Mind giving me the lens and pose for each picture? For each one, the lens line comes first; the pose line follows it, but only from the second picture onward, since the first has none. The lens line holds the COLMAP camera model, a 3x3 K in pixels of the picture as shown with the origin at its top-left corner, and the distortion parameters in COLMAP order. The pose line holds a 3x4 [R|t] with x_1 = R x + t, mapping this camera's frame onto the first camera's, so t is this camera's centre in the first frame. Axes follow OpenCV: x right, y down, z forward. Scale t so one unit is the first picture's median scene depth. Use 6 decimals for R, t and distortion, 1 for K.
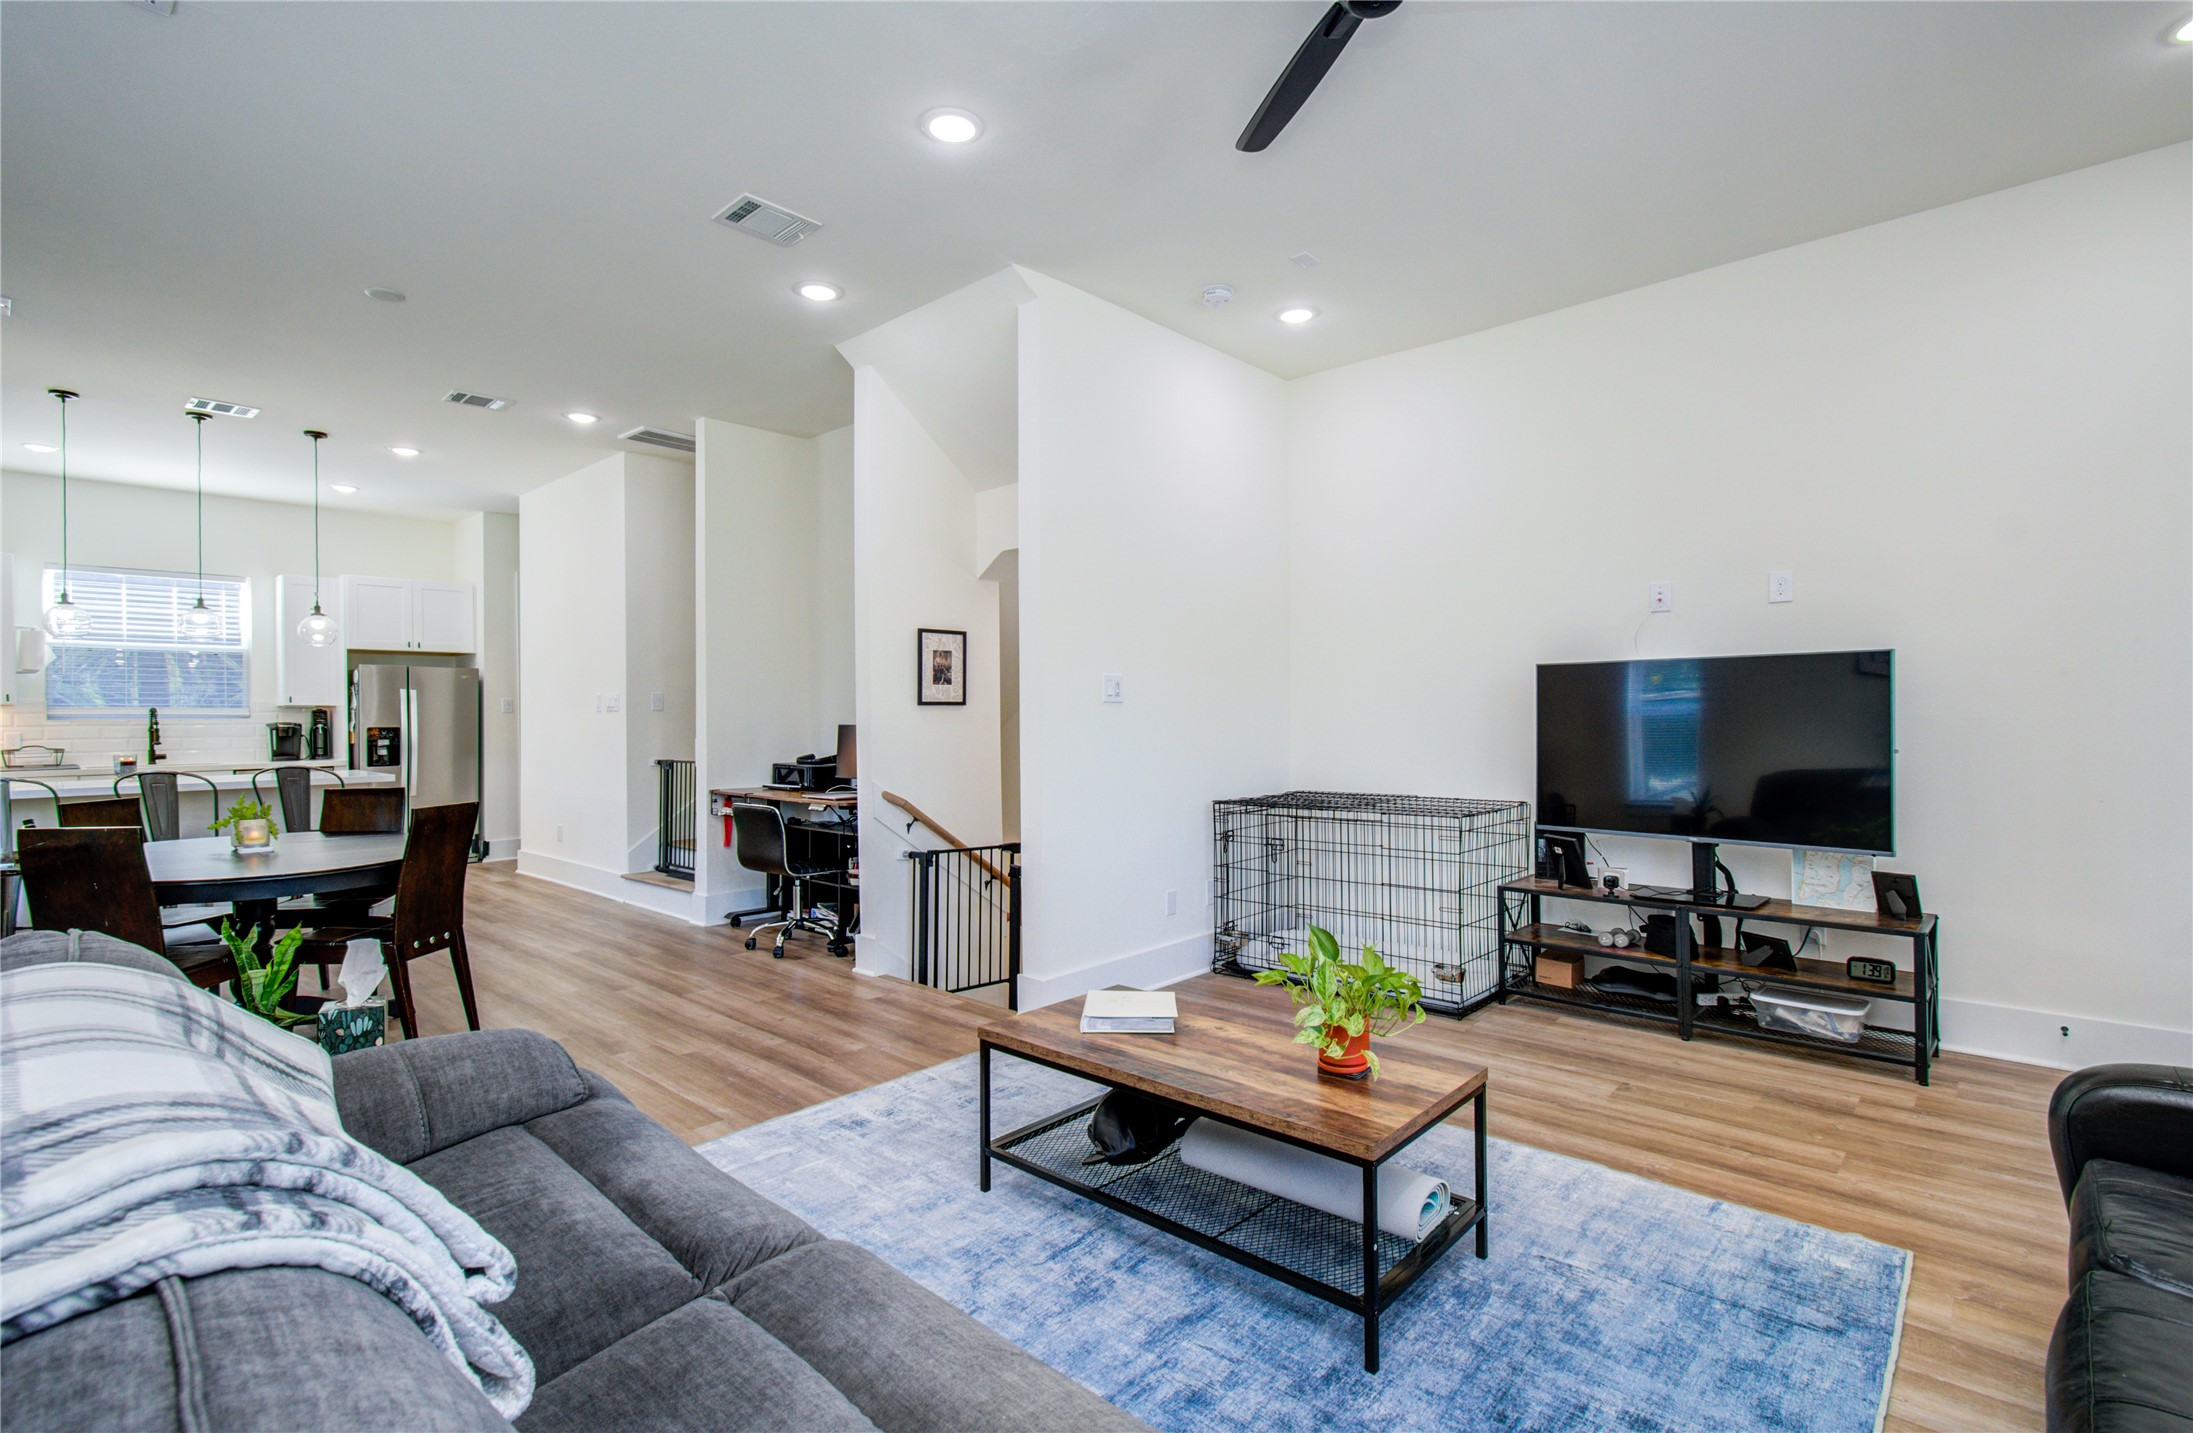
lens RADIAL K [[1004.0, 0, 1108.2], [0, 1004.0, 714.3], [0, 0, 1]] dist [-0.001290, -0.001648]
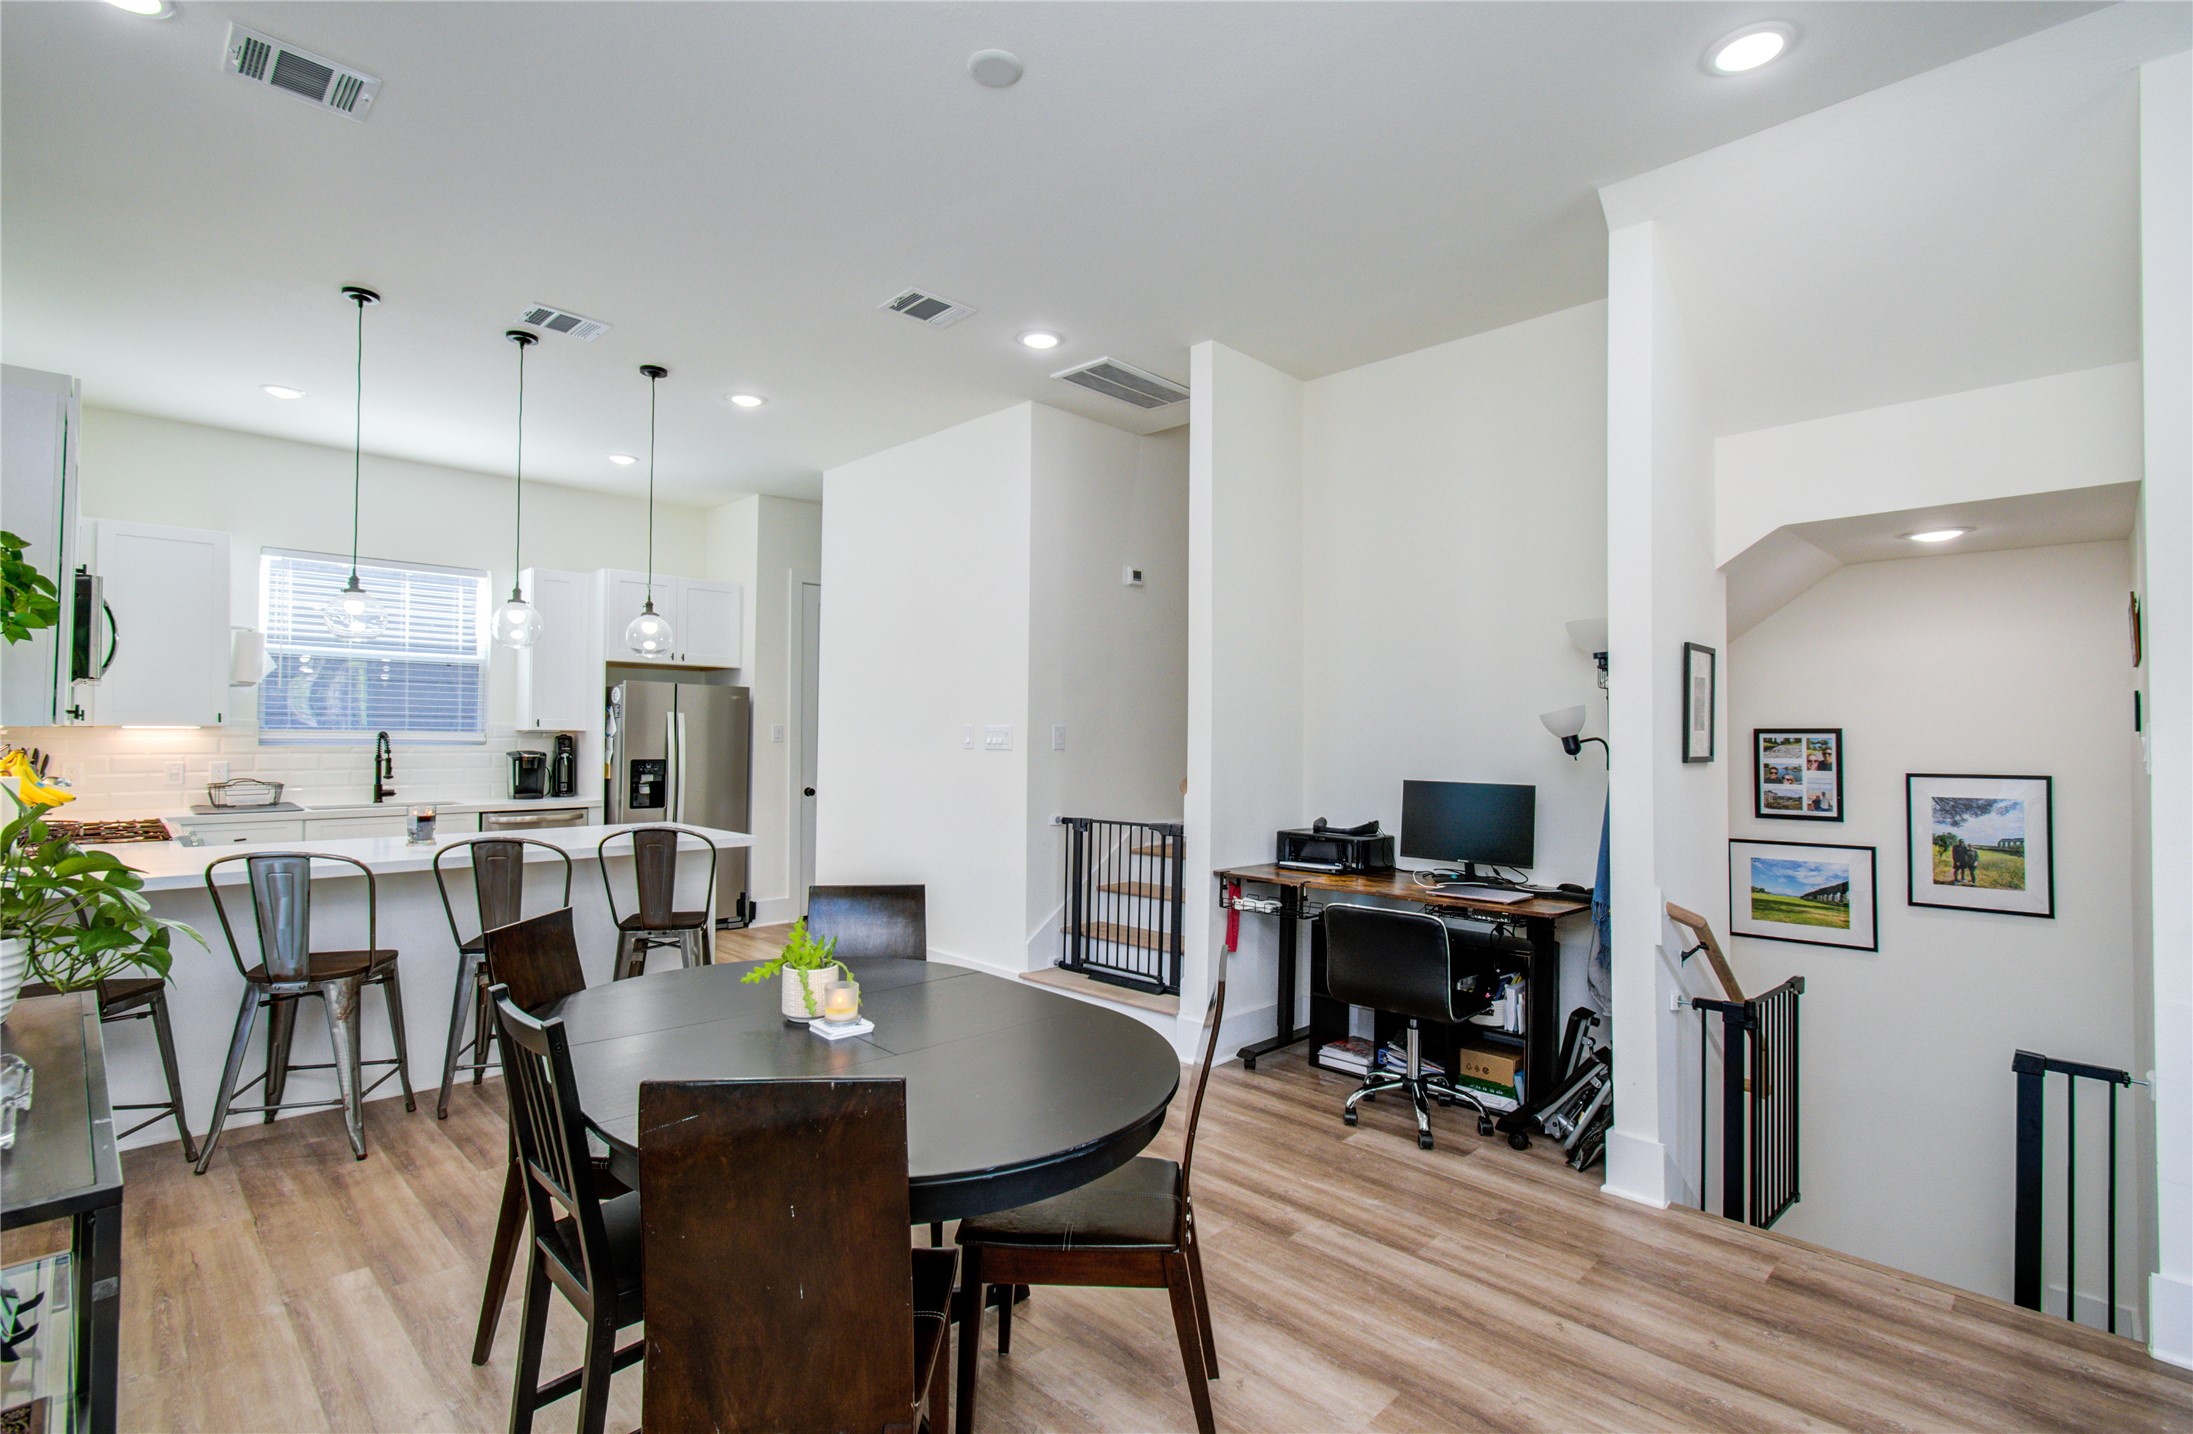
lens RADIAL K [[1004.0, 0, 1104.2], [0, 1004.0, 712.5], [0, 0, 1]] dist [-0.001290, -0.001648]
pose [[0.998788, 0.015447, -0.046742, -0.360687], [-0.016505, 0.999614, -0.022349, -0.013795], [0.046378, 0.023093, 0.998657, 0.241764]]
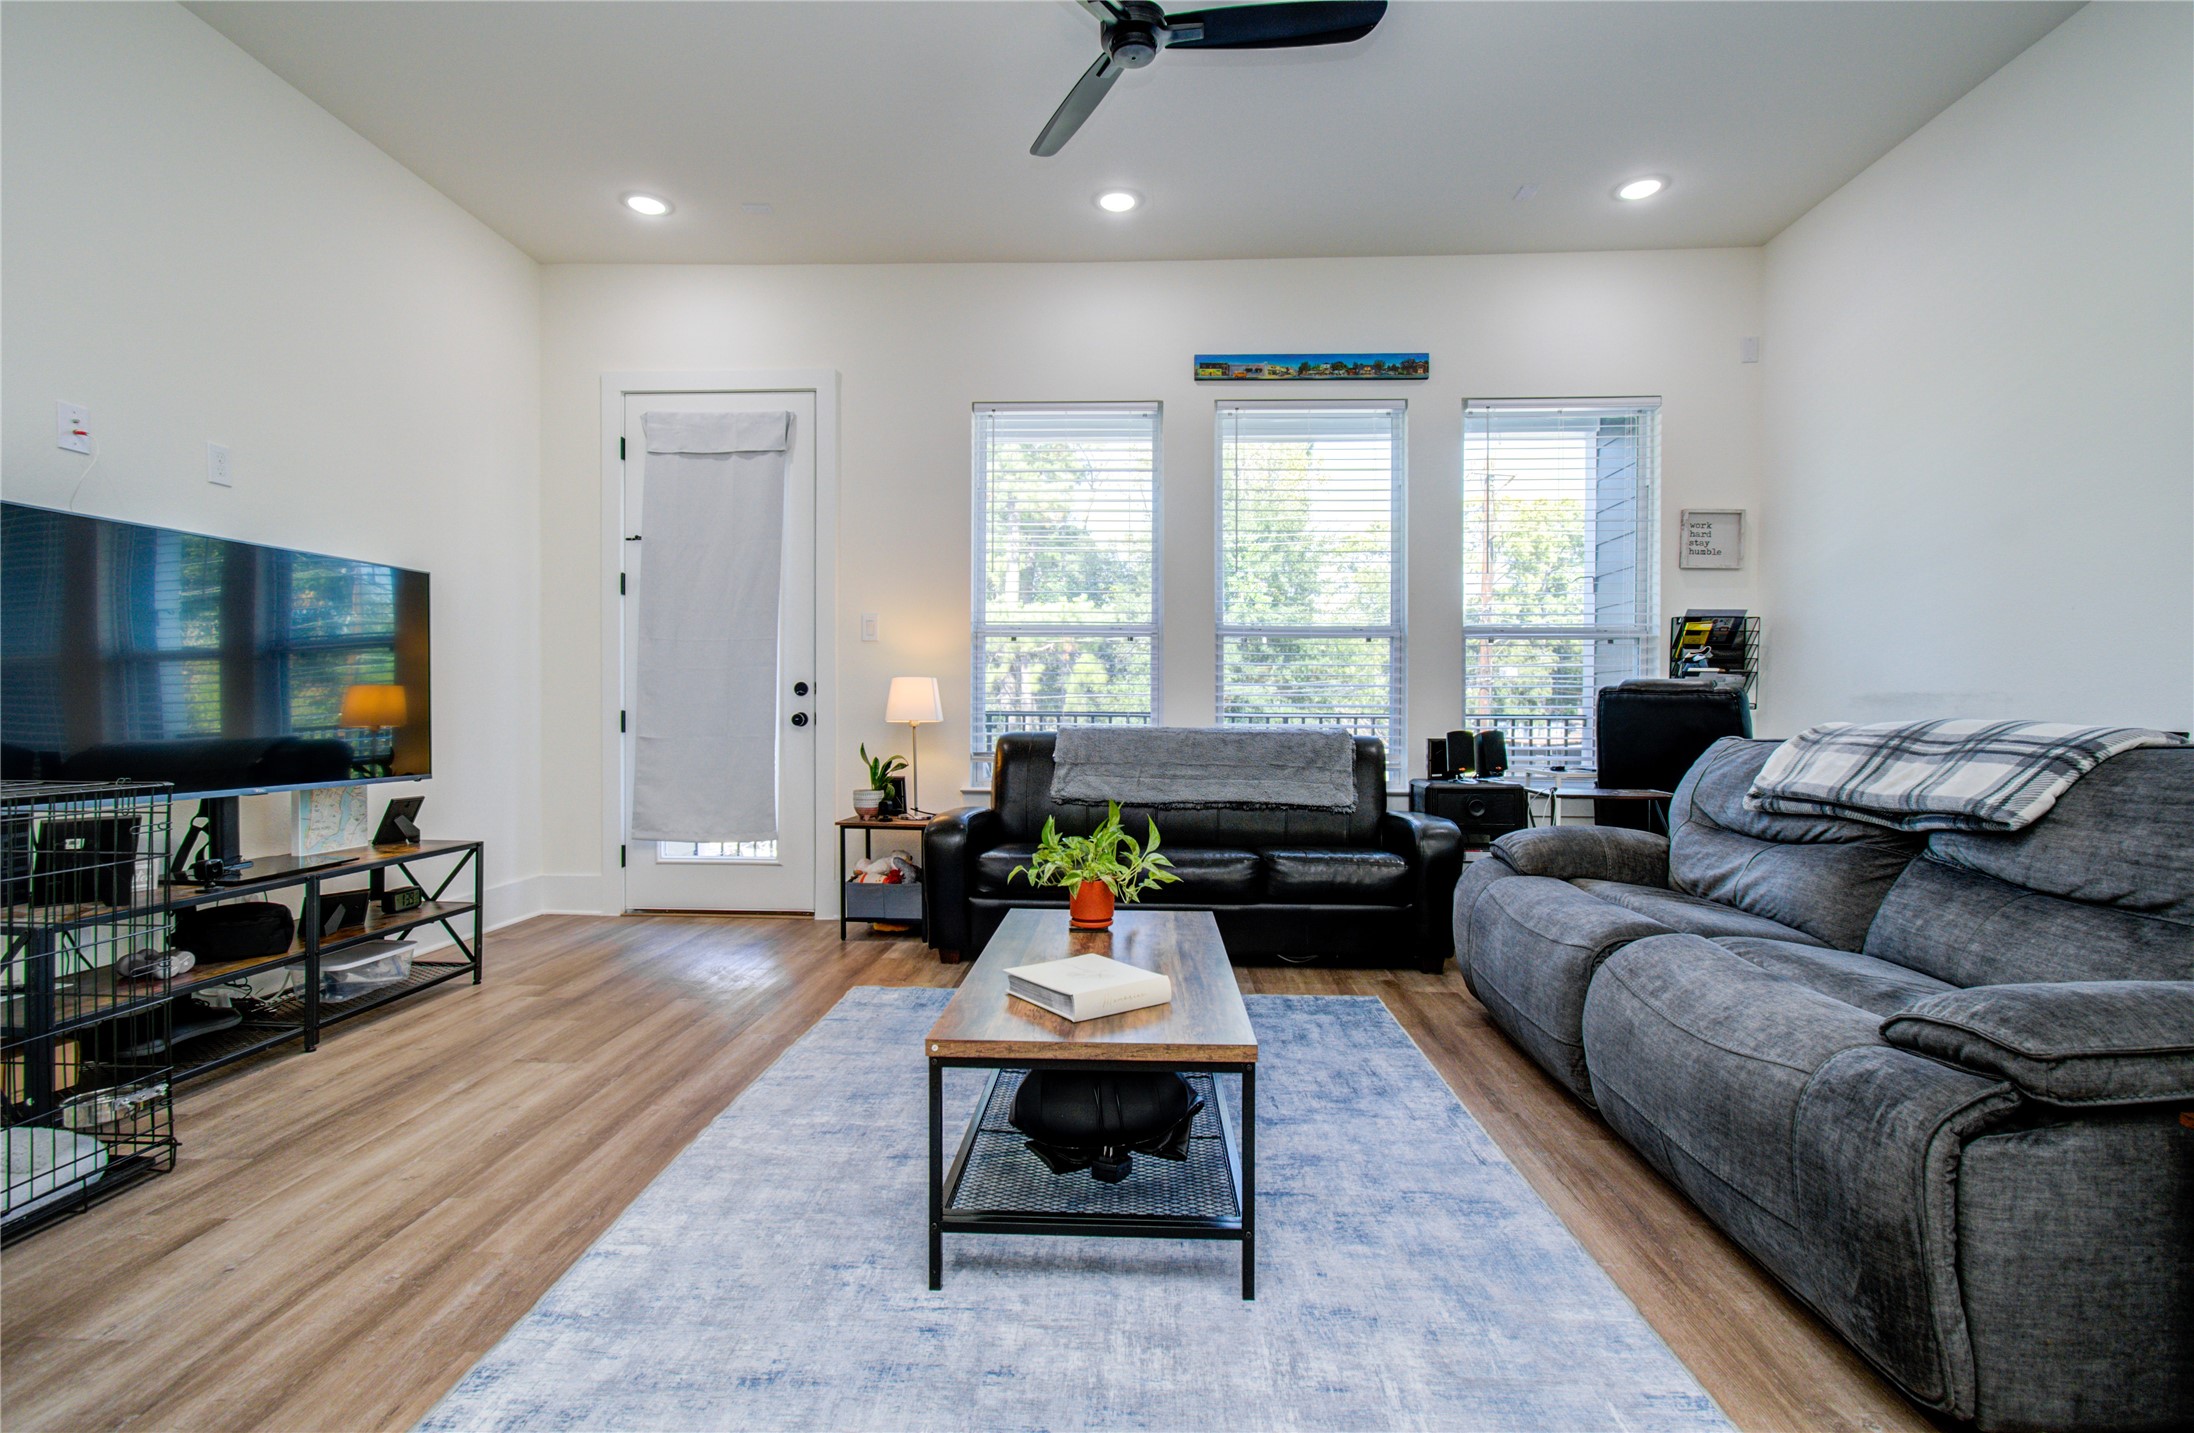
lens RADIAL K [[1004.5, 0, 1095.7], [0, 1004.5, 714.0], [0, 0, 1]] dist [-0.001290, -0.001648]
pose [[-0.634195, -0.000846, 0.773173, -0.197980], [-0.001921, 0.999998, -0.000482, 0.035357], [-0.773171, -0.001791, -0.634195, 0.525439]]
